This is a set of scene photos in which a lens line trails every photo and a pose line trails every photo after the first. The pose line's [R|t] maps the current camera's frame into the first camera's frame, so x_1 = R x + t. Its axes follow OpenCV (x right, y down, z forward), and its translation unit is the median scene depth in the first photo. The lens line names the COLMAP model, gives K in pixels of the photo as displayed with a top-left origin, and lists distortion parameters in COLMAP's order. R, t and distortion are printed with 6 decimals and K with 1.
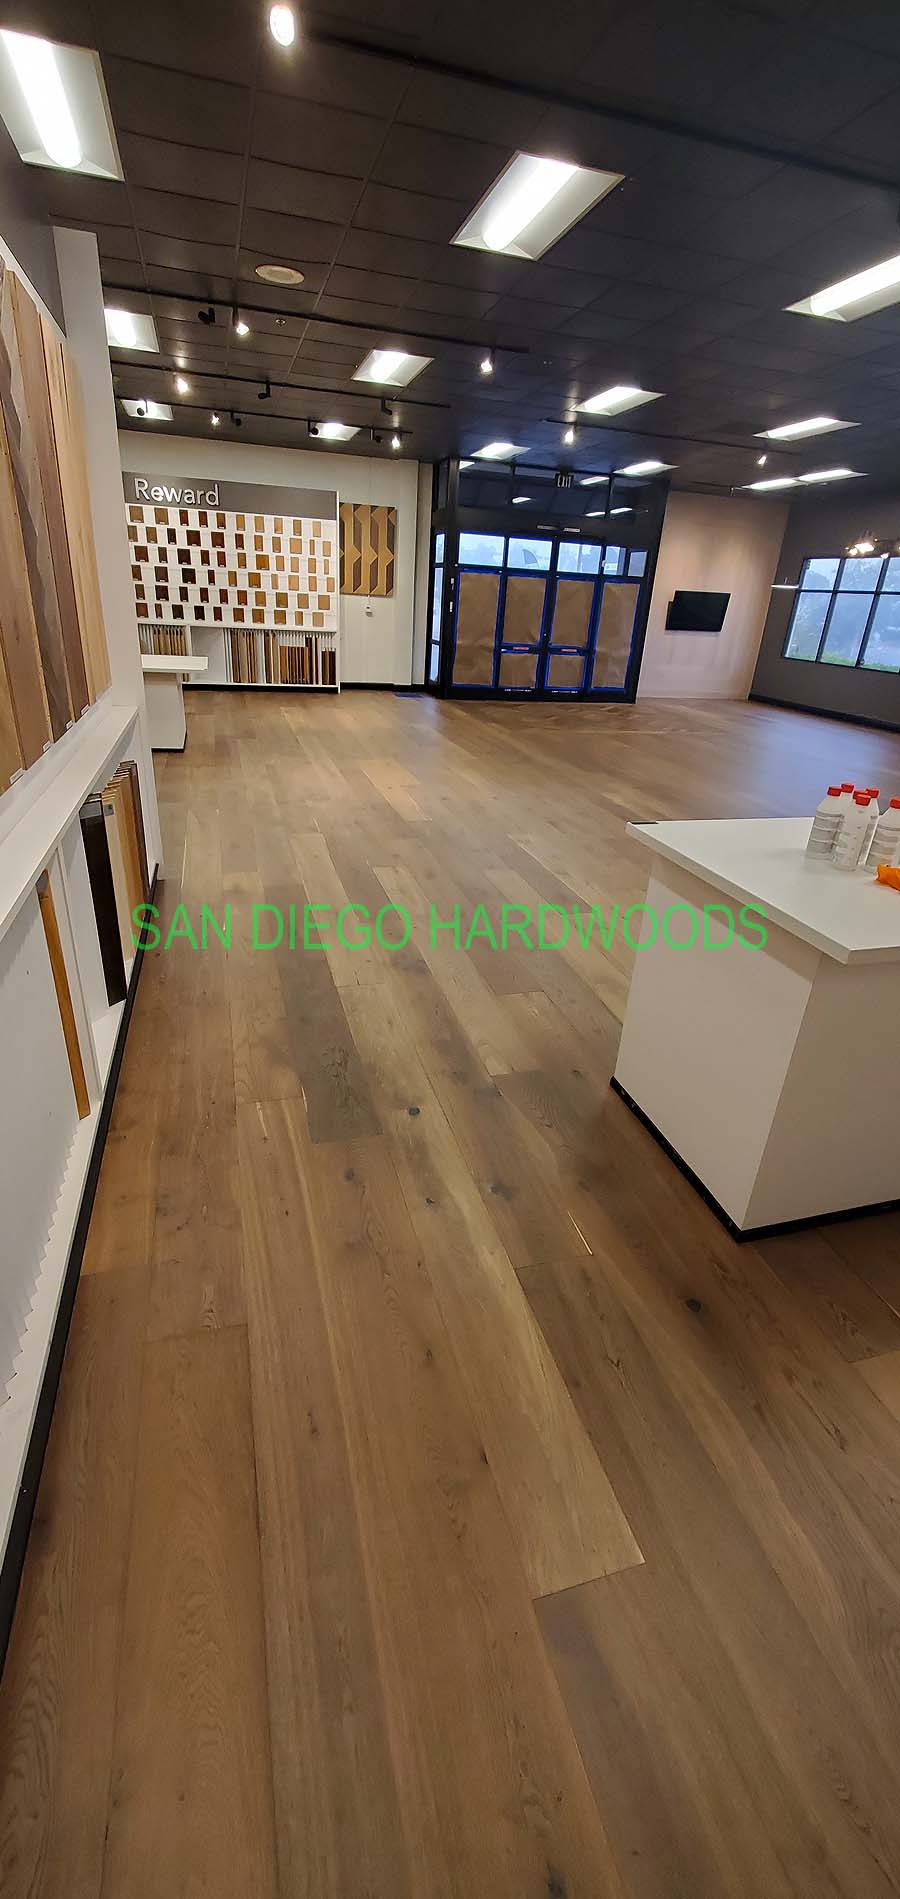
lens RADIAL K [[757.7, 0, 448.1], [0, 757.7, 946.3], [0, 0, 1]] dist [0.007475, -0.003712]
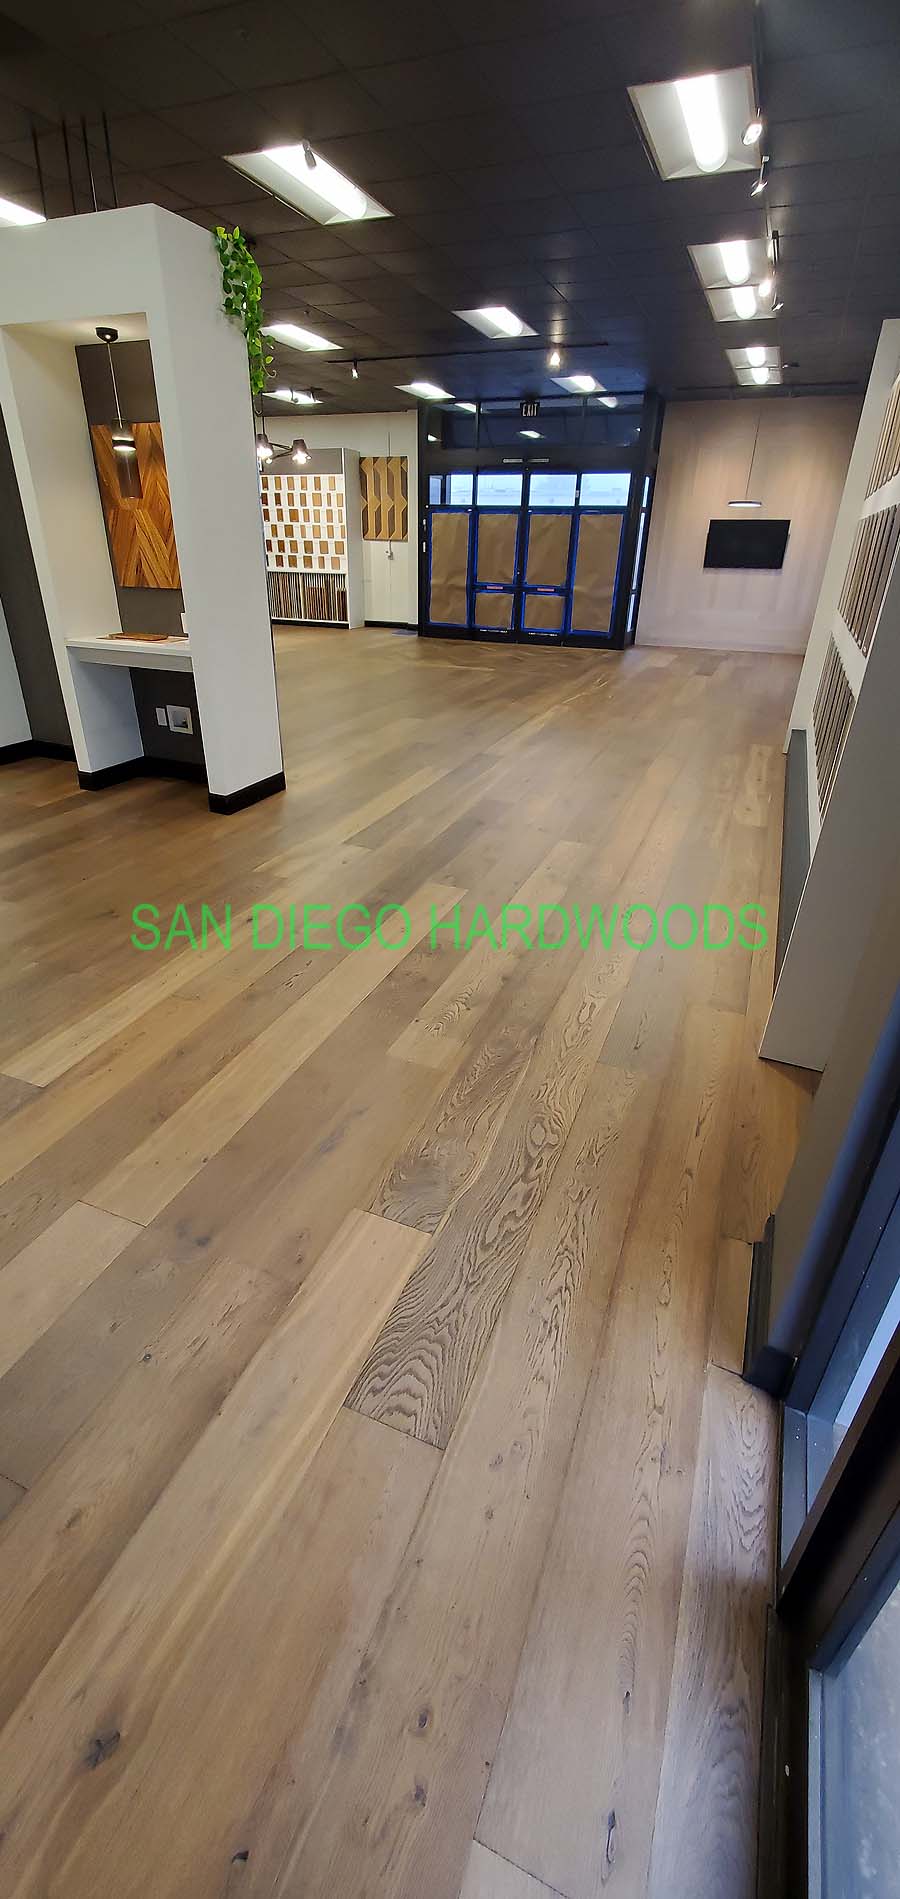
lens RADIAL K [[757.7, 0, 448.1], [0, 757.7, 946.3], [0, 0, 1]] dist [0.007475, -0.003712]
pose [[0.784154, 0.256379, -0.565130, 0.773748], [-0.237735, 0.965302, 0.108048, -0.029953], [0.573222, 0.049625, 0.817896, 0.175380]]
